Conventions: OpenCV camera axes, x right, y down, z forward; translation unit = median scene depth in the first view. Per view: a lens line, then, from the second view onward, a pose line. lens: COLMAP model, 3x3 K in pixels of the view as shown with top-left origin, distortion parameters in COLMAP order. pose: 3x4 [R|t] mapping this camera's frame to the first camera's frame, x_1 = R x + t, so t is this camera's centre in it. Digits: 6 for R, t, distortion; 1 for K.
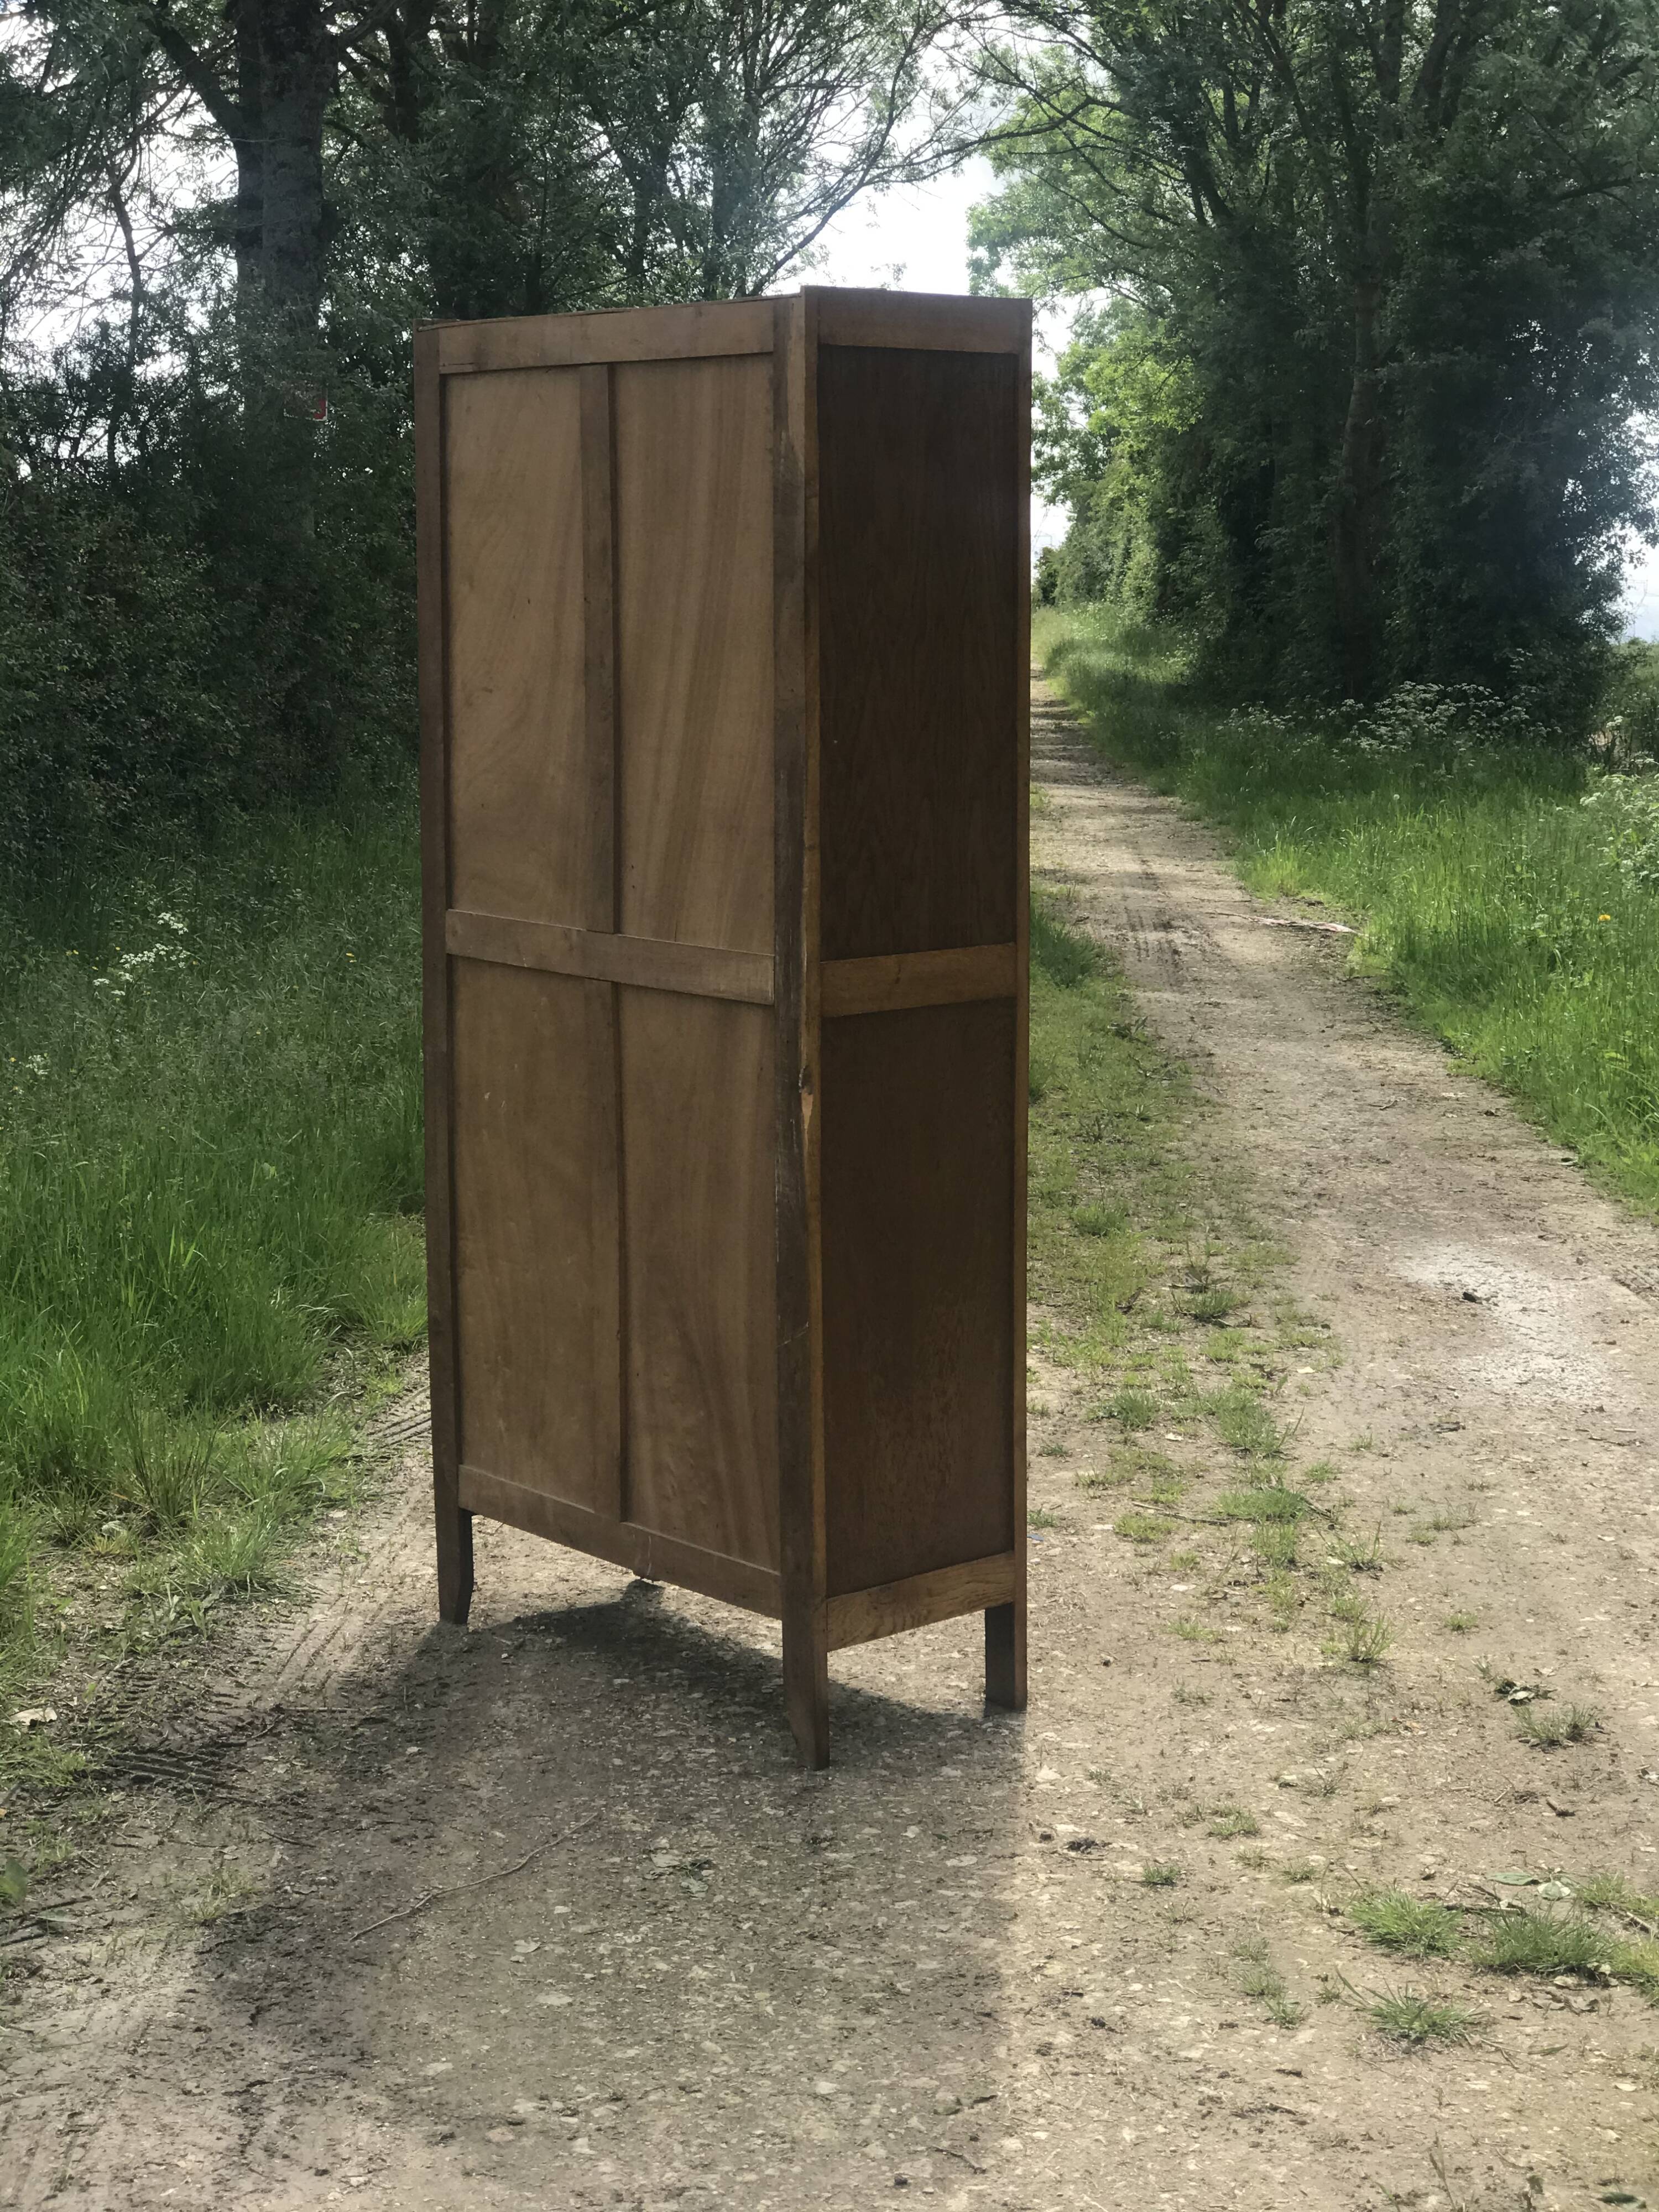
lens RADIAL K [[3603.6, 0, 829.6], [0, 3603.6, 1104.6], [0, 0, 1]] dist [0.028621, 0.000000]
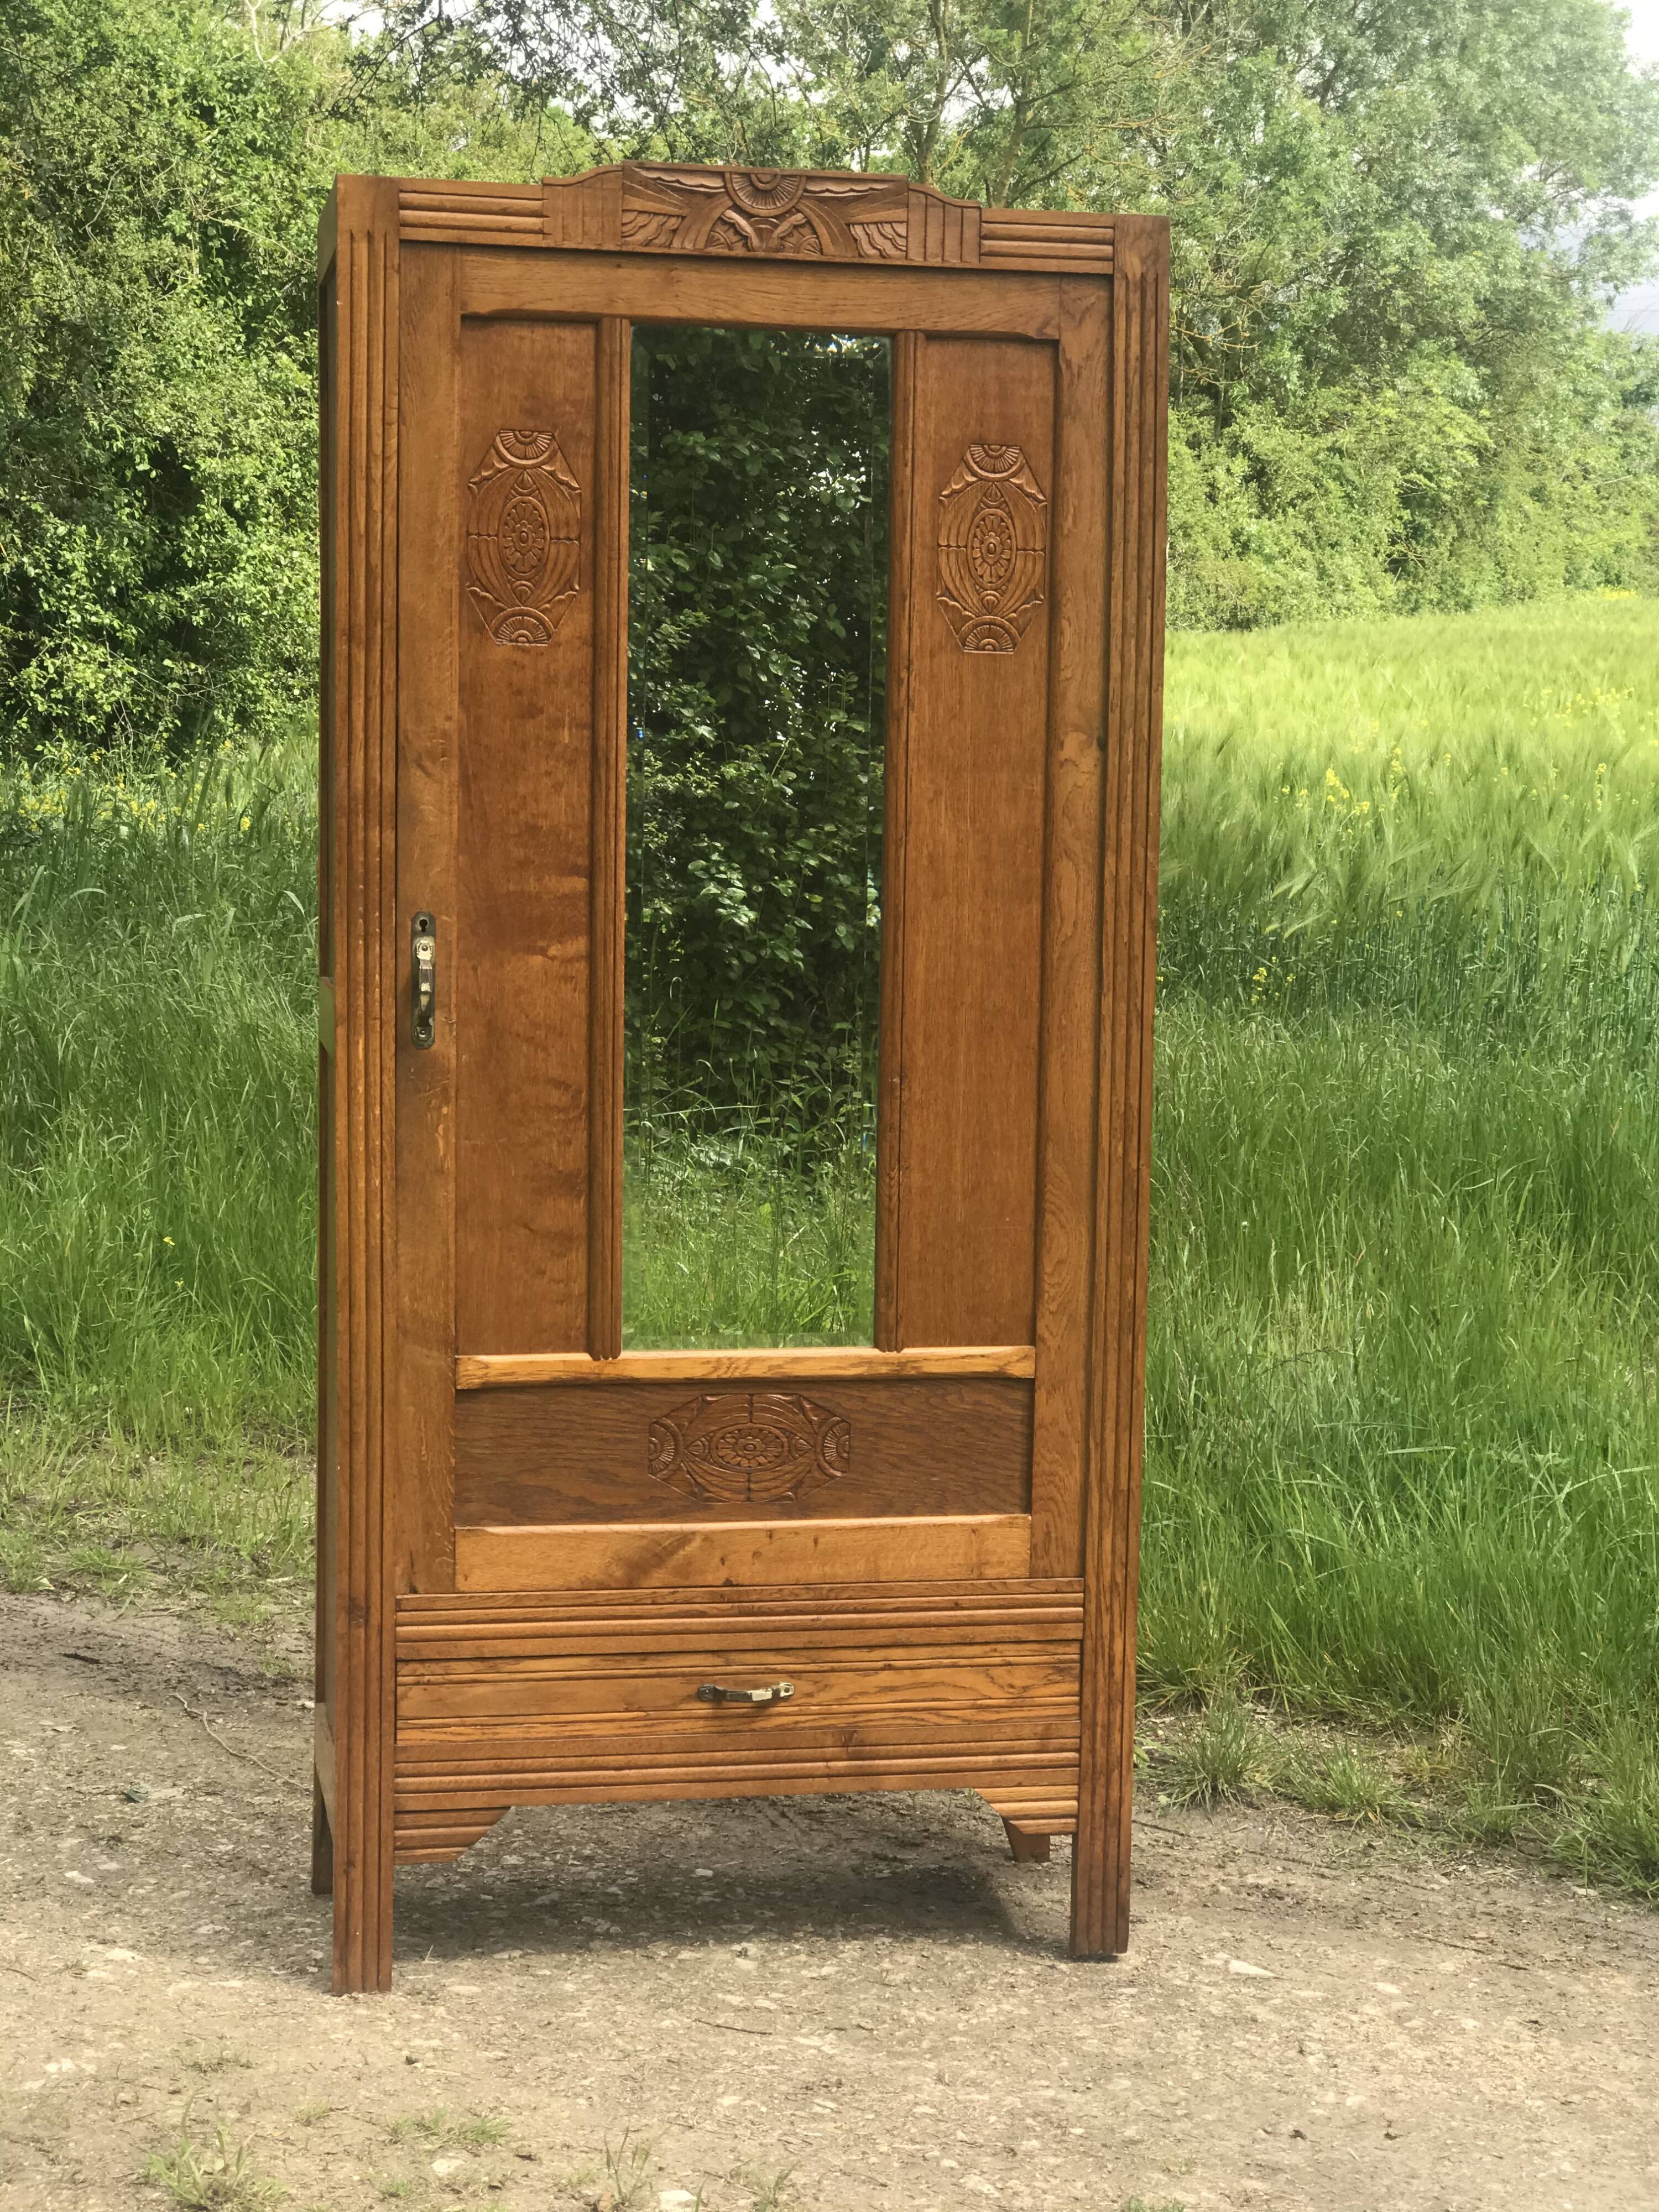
lens RADIAL K [[3603.6, 0, 866.3], [0, 3603.6, 1099.7], [0, 0, 1]] dist [0.028621, 0.000000]
pose [[-0.477537, 0.073101, -0.875565, 0.733005], [-0.152403, 0.974535, 0.164486, -0.181181], [0.865293, 0.211987, -0.454236, 1.563271]]
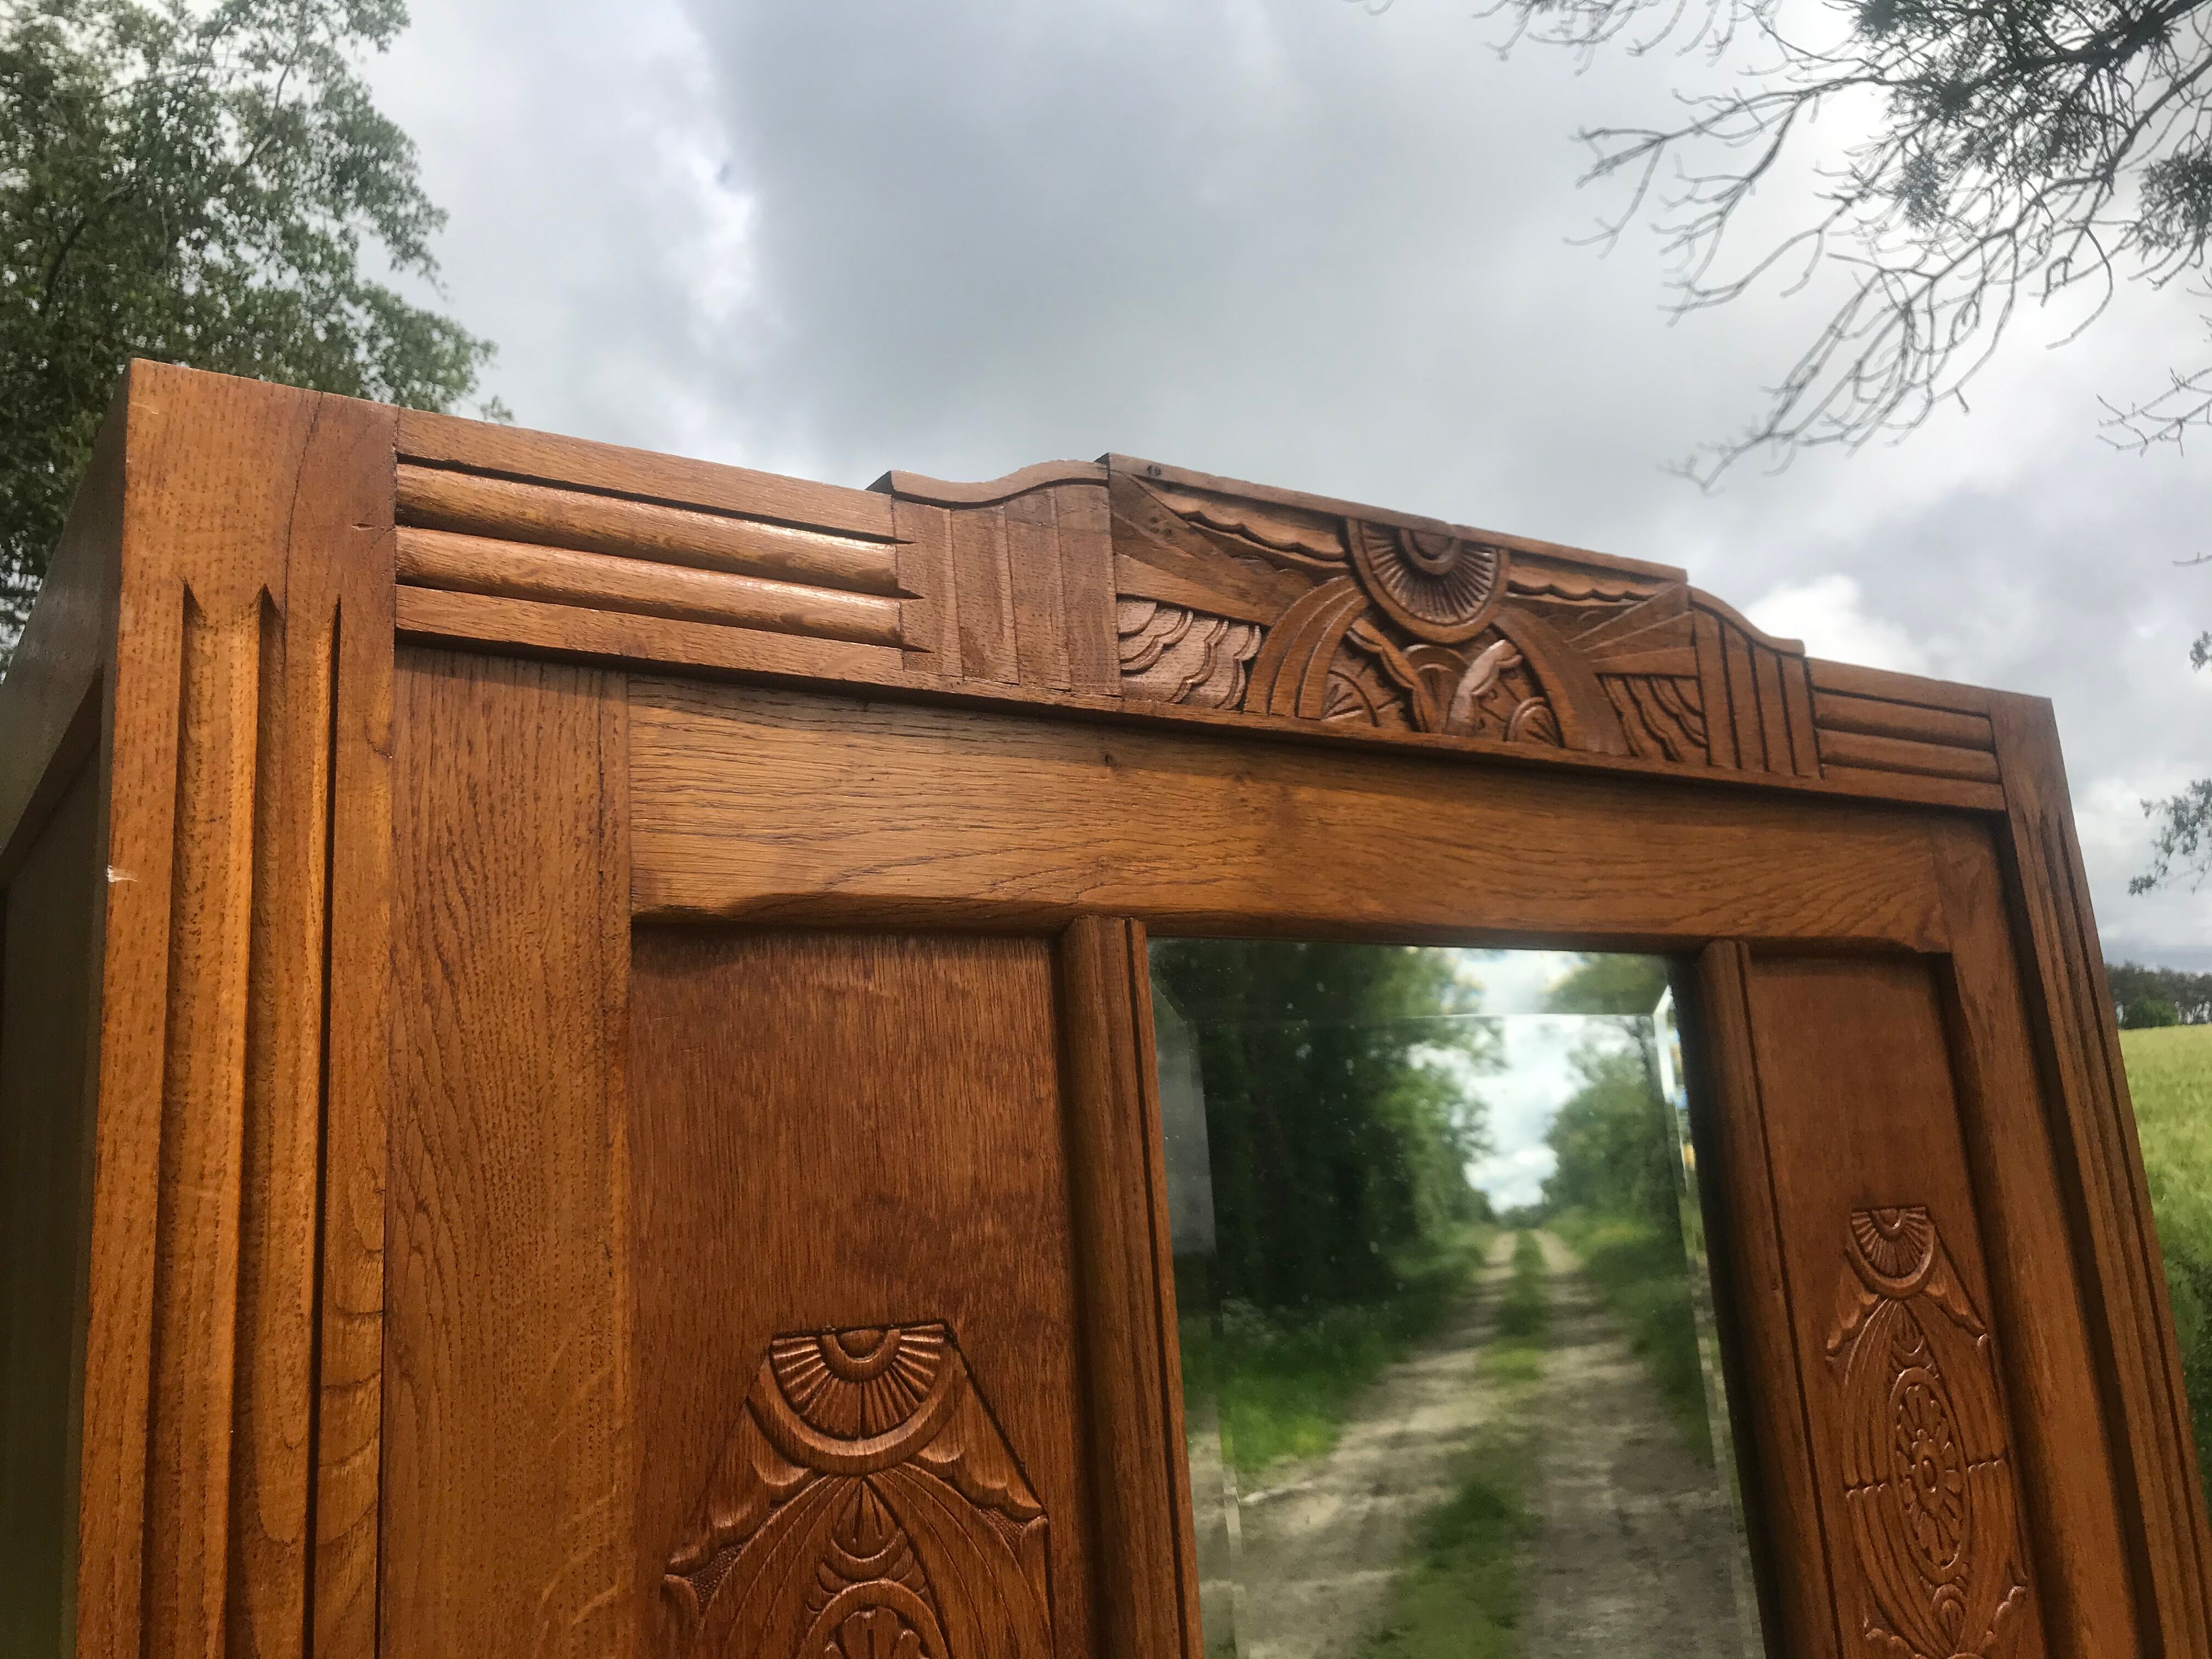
lens RADIAL K [[1819.6, 0, 1105.1], [0, 1819.6, 812.3], [0, 0, 1]] dist [0.033757, -0.026978]
pose [[-0.090918, -0.195510, -0.976478, 0.144174], [-0.085102, 0.978478, -0.187987, -0.194258], [0.992215, 0.066009, -0.105600, 1.107079]]
